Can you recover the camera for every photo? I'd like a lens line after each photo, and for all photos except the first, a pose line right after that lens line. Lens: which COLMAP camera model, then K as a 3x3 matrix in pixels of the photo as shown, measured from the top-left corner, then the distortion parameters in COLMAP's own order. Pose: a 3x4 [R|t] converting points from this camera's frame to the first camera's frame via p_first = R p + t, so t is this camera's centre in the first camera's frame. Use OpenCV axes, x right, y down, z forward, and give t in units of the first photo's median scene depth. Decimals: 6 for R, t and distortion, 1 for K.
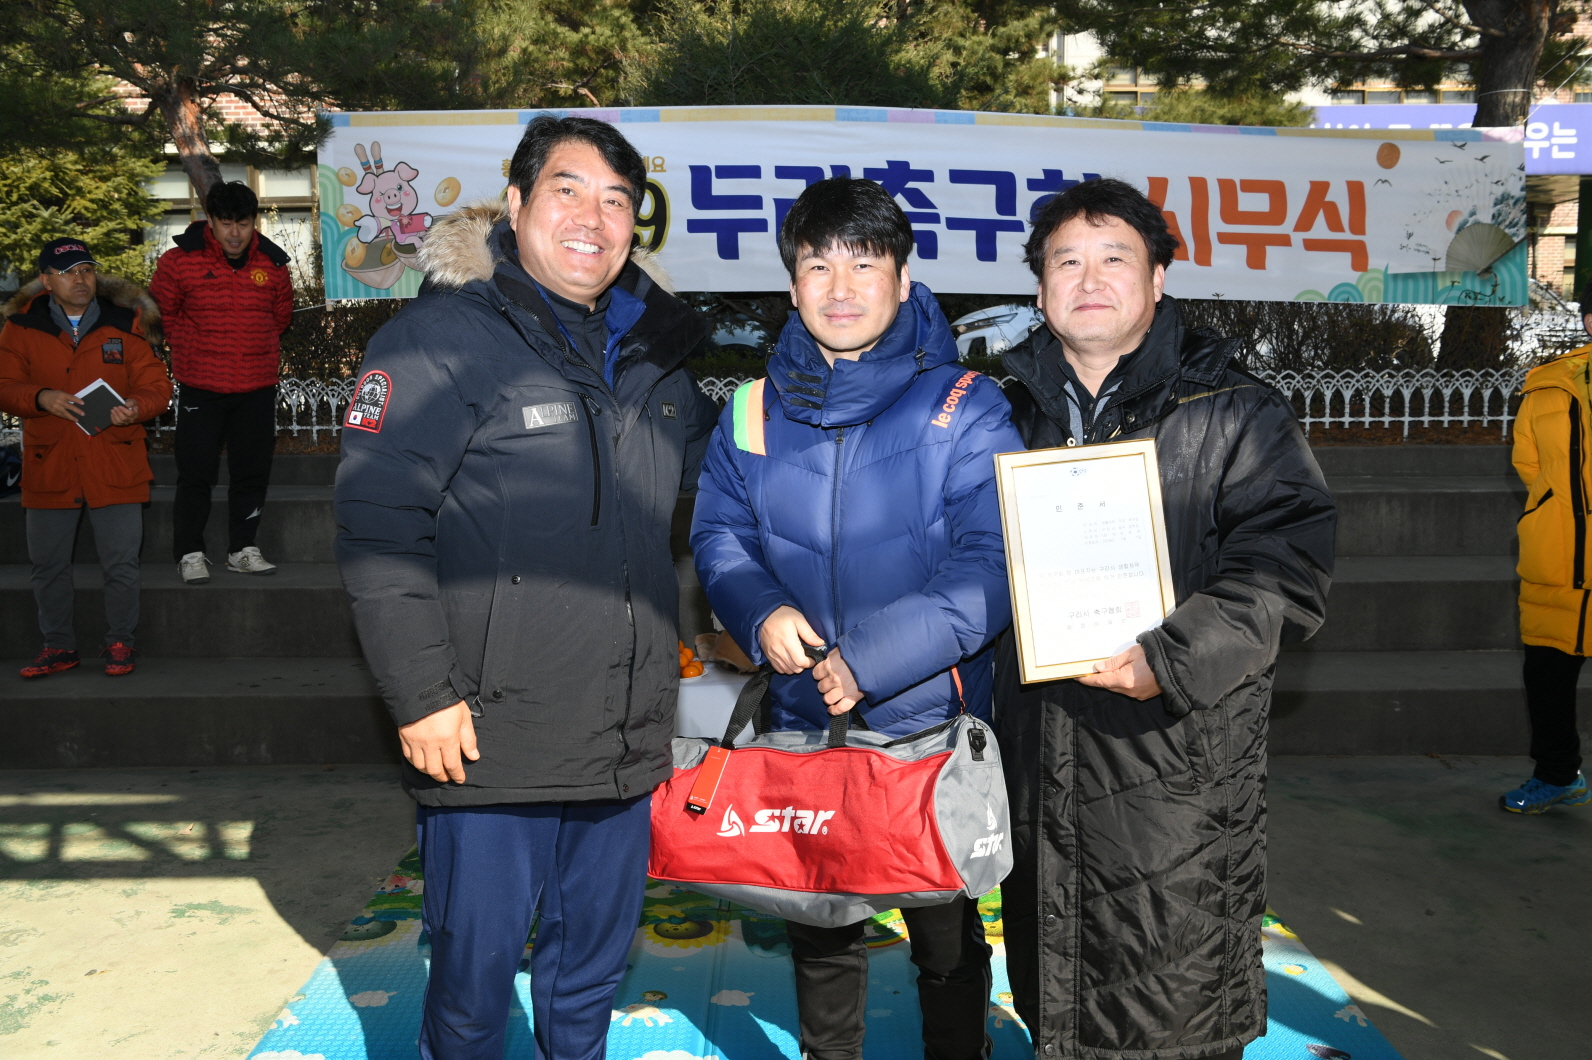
lens RADIAL K [[1337.9, 0, 794.8], [0, 1337.9, 526.9], [0, 0, 1]] dist [-0.042382, 0.040840]
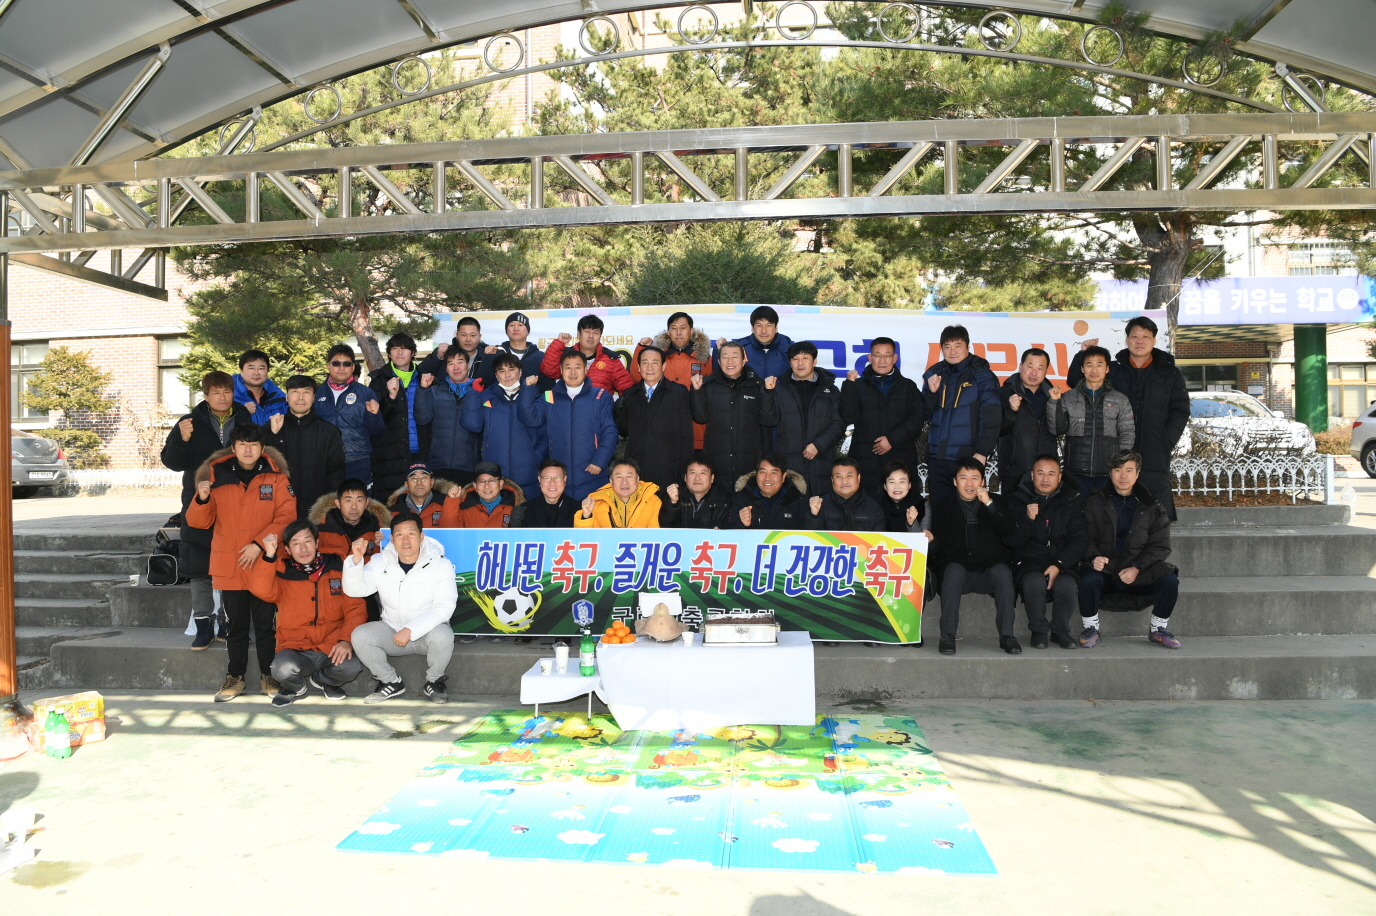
lens RADIAL K [[950.5, 0, 687.8], [0, 950.5, 457.6], [0, 0, 1]] dist [-0.080044, 0.022033]
pose [[0.995750, -0.003756, -0.092021, 0.070087], [-0.007057, 0.993118, -0.116905, 0.011376], [0.091826, 0.117057, 0.988871, -0.134459]]
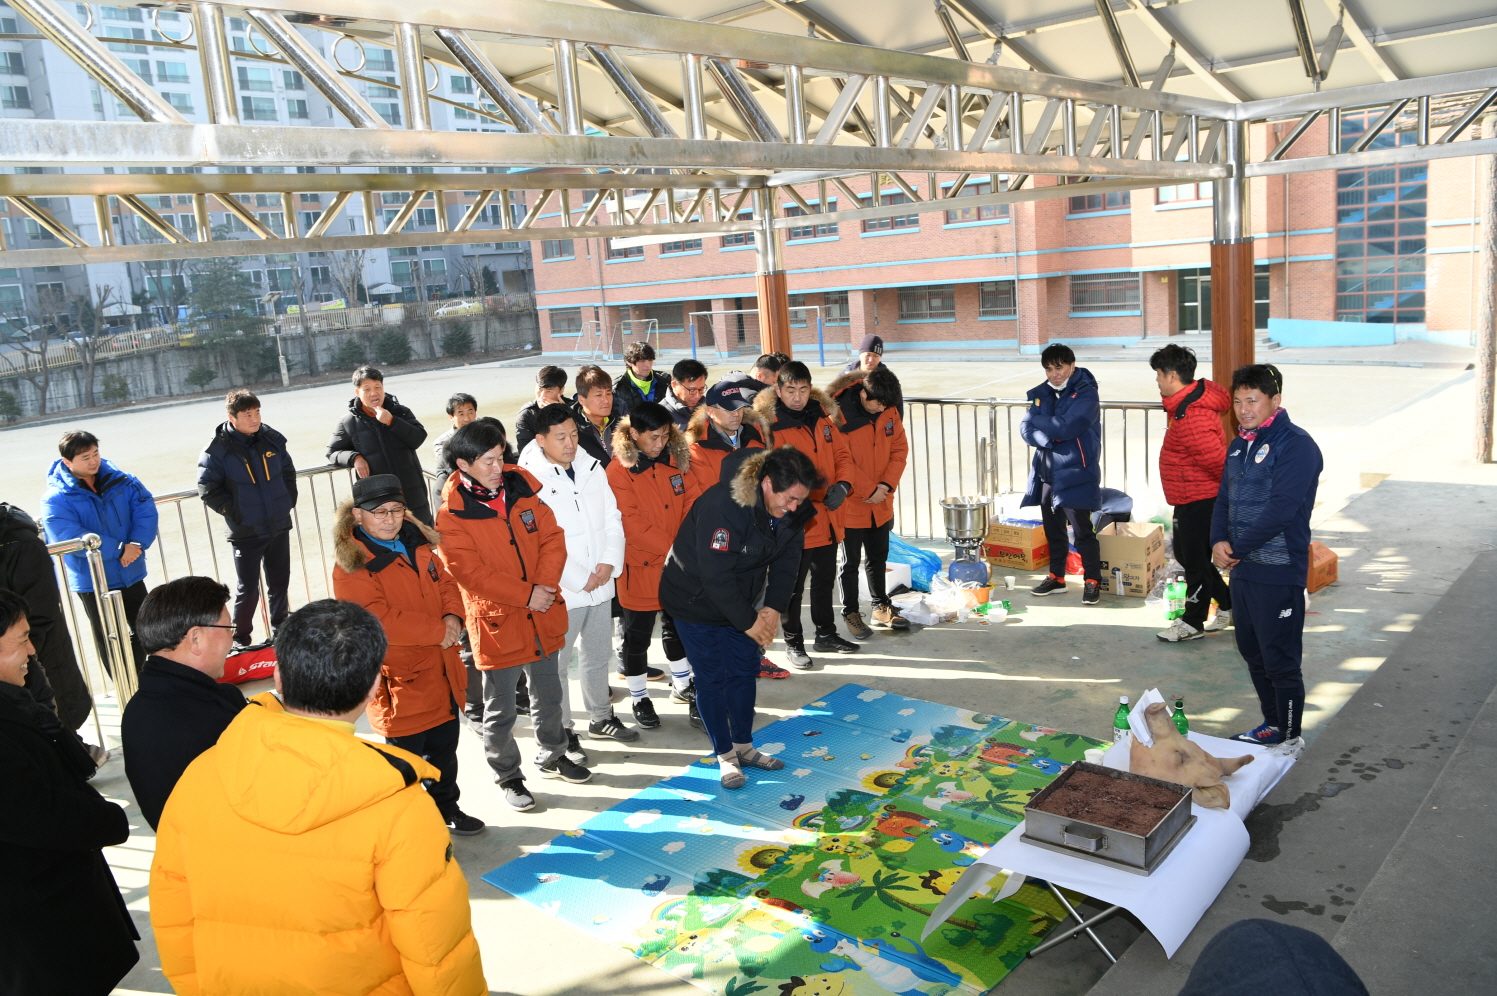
lens RADIAL K [[1163.6, 0, 748.2], [0, 1163.6, 492.8], [0, 0, 1]] dist [-0.058679, 0.026332]
pose [[-0.672689, 0.198480, -0.712808, 0.494657], [-0.004078, 0.962342, 0.271812, -0.221623], [0.739914, 0.185752, -0.646547, 0.846126]]
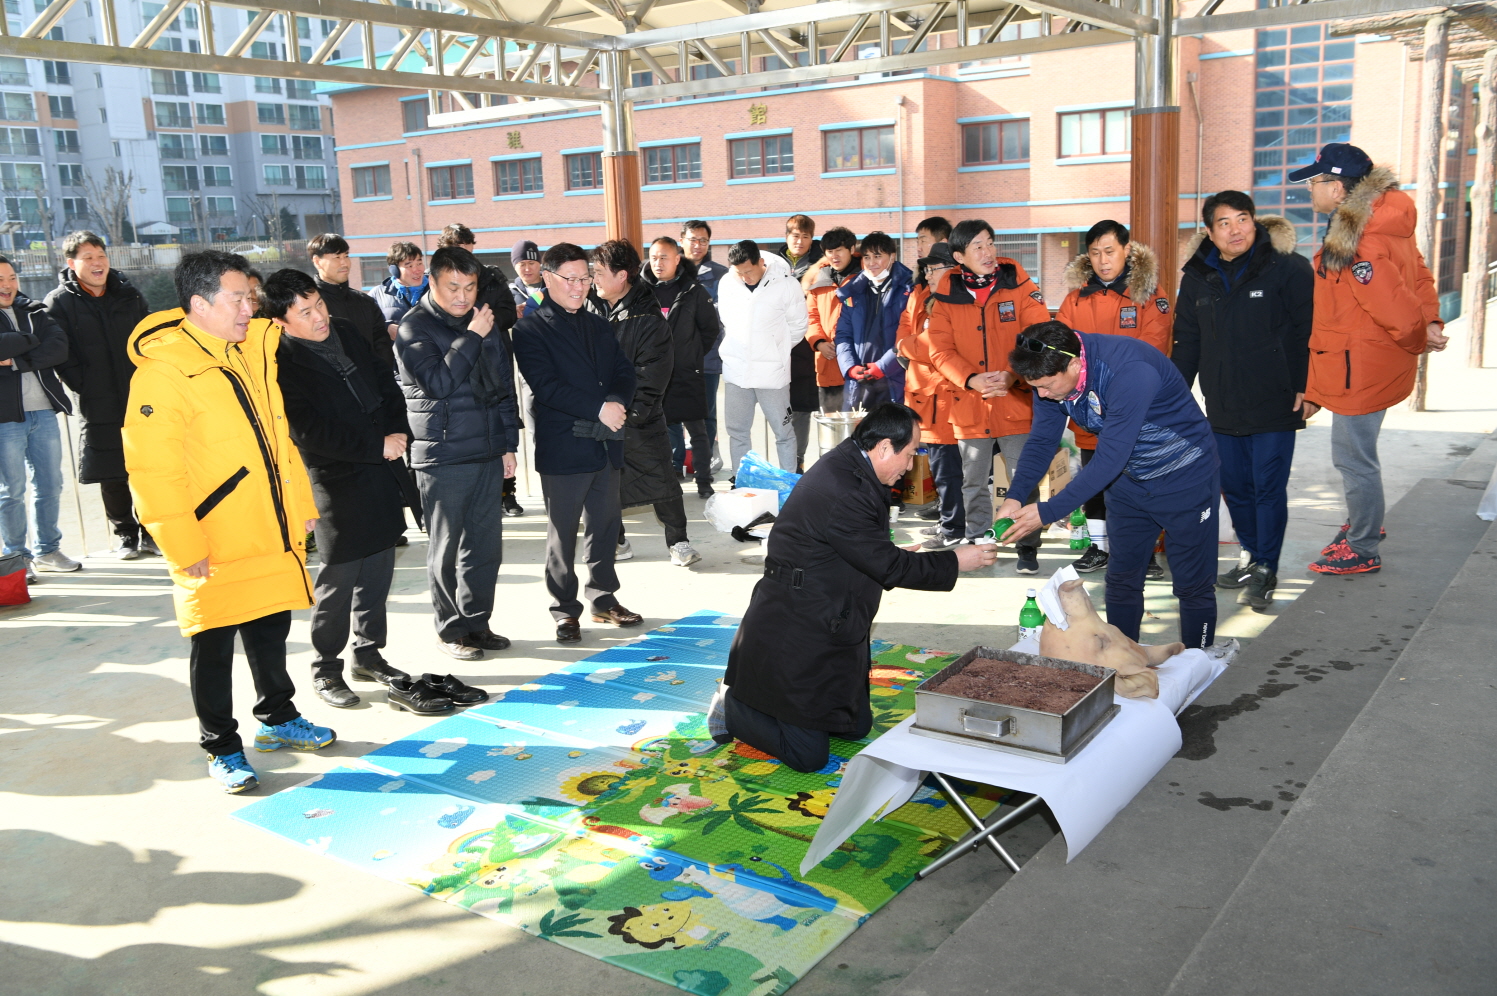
lens RADIAL K [[1323.3, 0, 752.8], [0, 1323.3, 496.7], [0, 0, 1]] dist [-0.029398, 0.054323]
pose [[-0.586145, 0.188378, -0.788002, 0.471045], [-0.053202, 0.961547, 0.269439, -0.139407], [0.808458, 0.199853, -0.553584, 0.833639]]
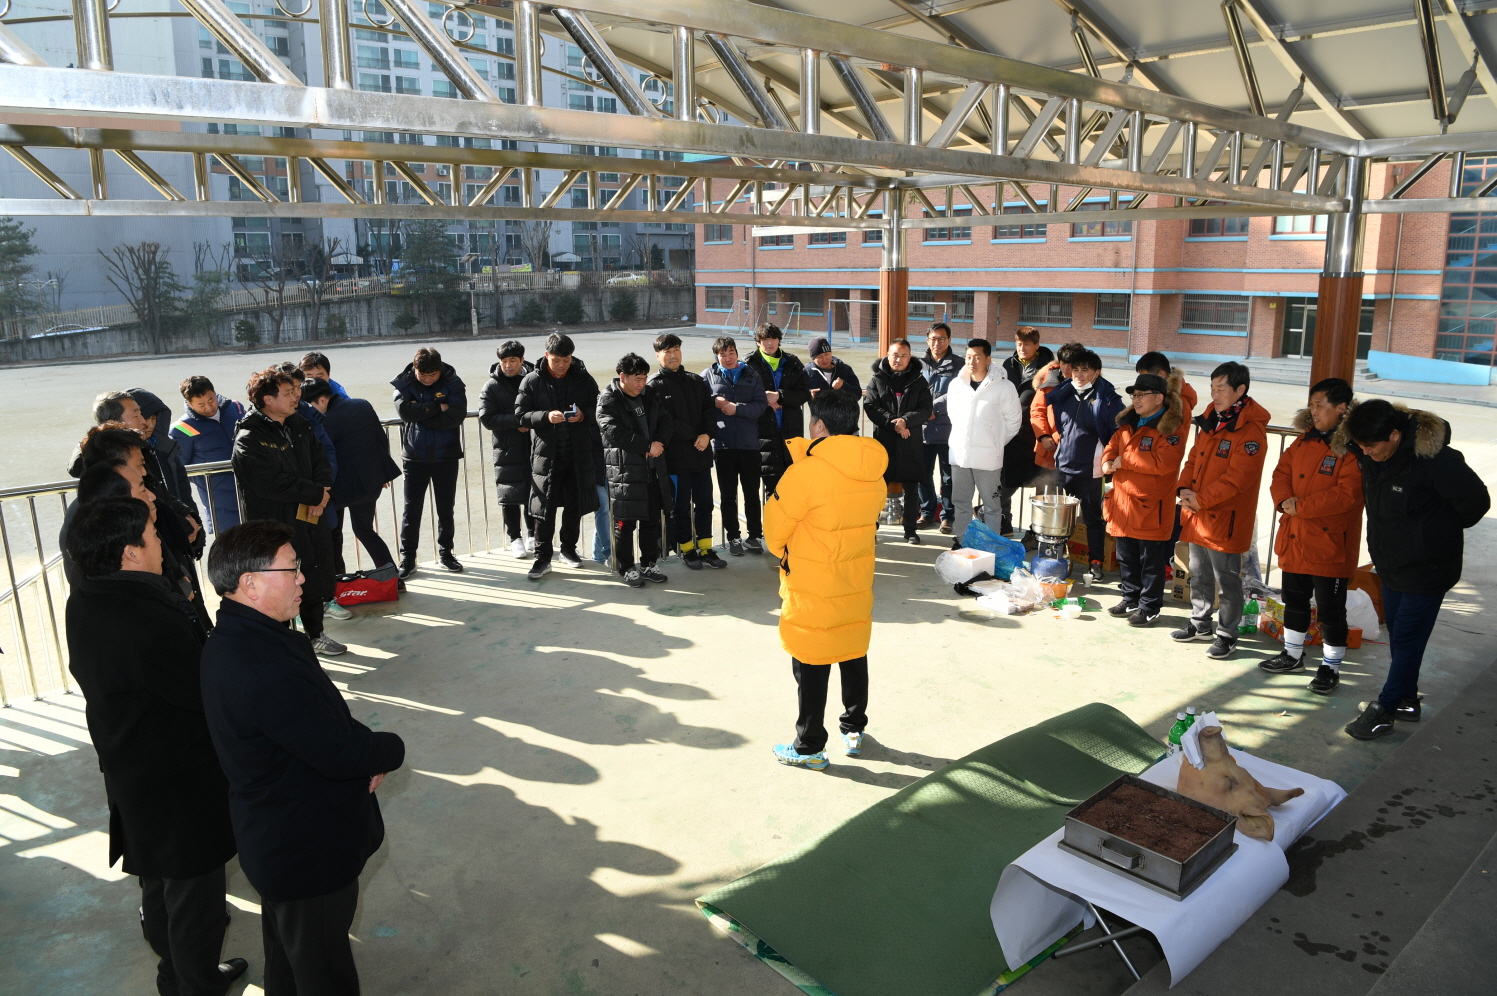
lens RADIAL K [[1030.6, 0, 747.8], [0, 1030.6, 496.7], [0, 0, 1]] dist [-0.076623, 0.015163]
pose [[-0.767770, 0.153062, -0.622174, 0.447646], [-0.063476, 0.948100, 0.311573, -0.219028], [0.637573, 0.278709, -0.718207, 0.828885]]
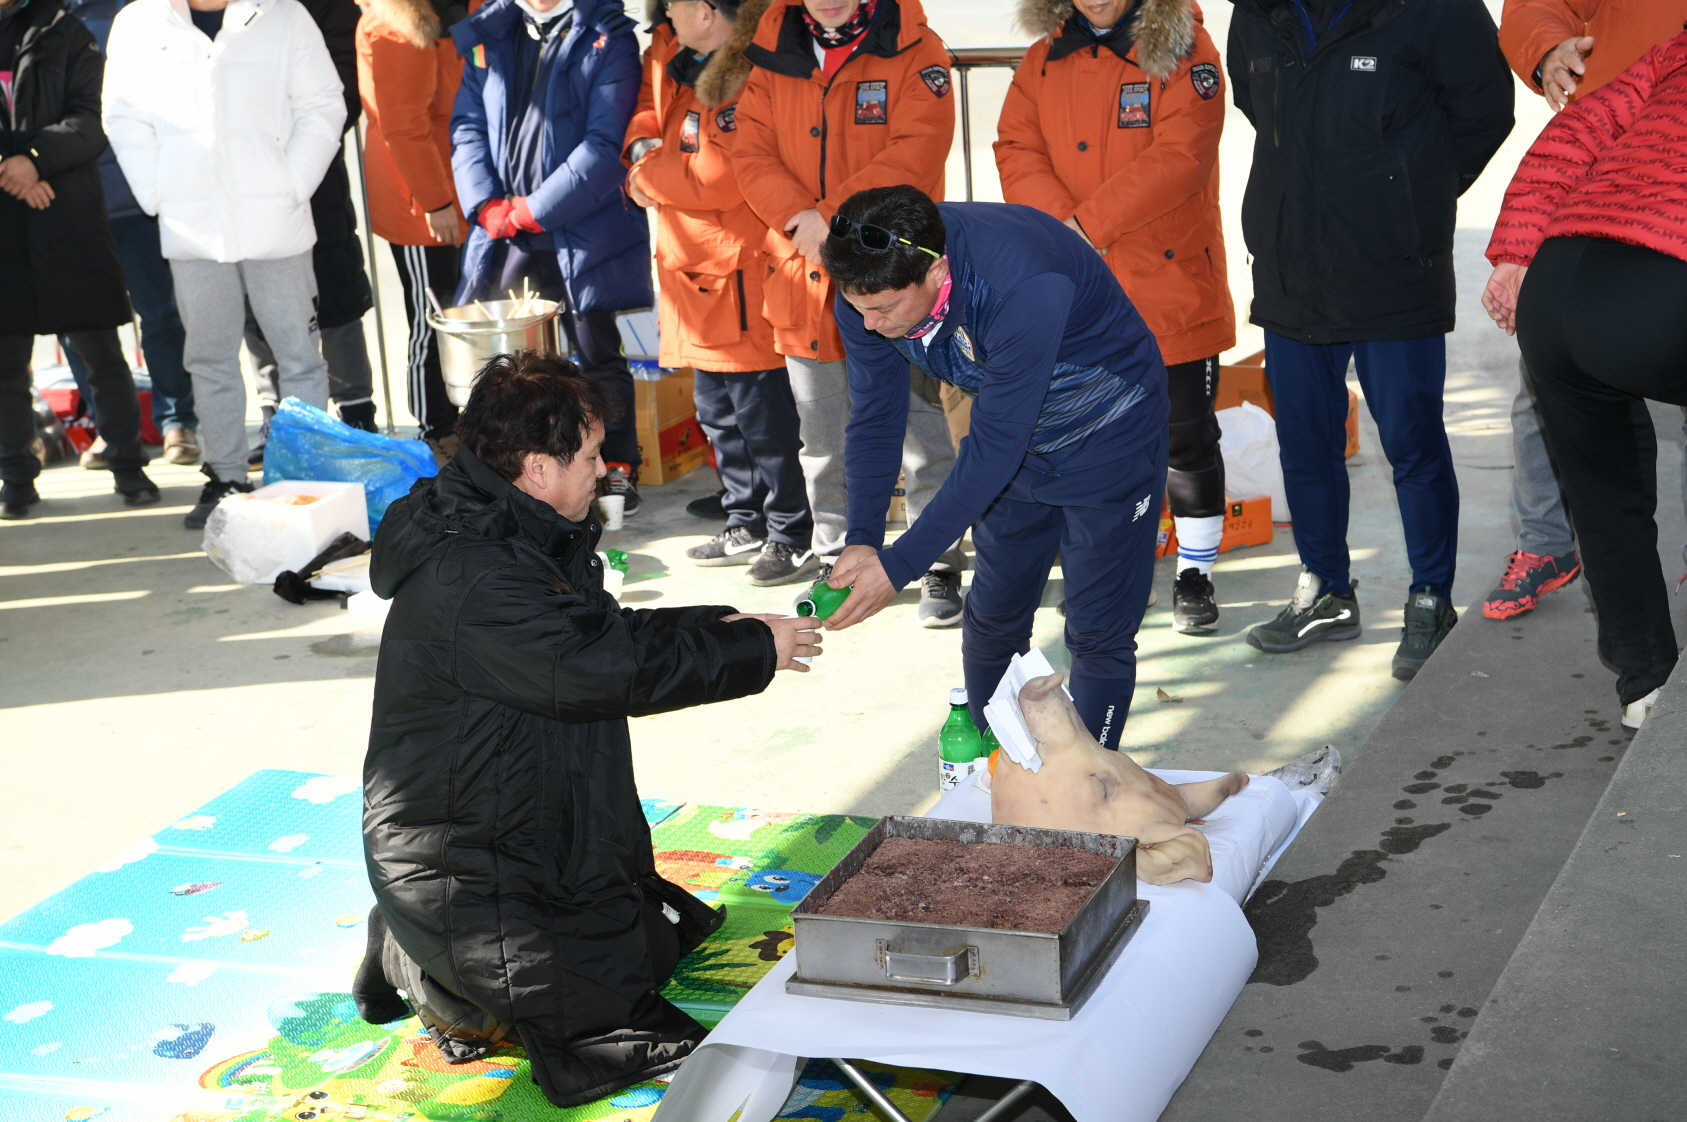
lens RADIAL K [[3247.8, 0, 844.4], [0, 3247.8, 560.8], [0, 0, 1]] dist [0.290453, 0.129348]
pose [[-0.387836, 0.275843, -0.879485, 0.622279], [-0.040353, 0.948173, 0.315181, -0.219196], [0.920845, 0.157729, -0.356605, 0.860630]]
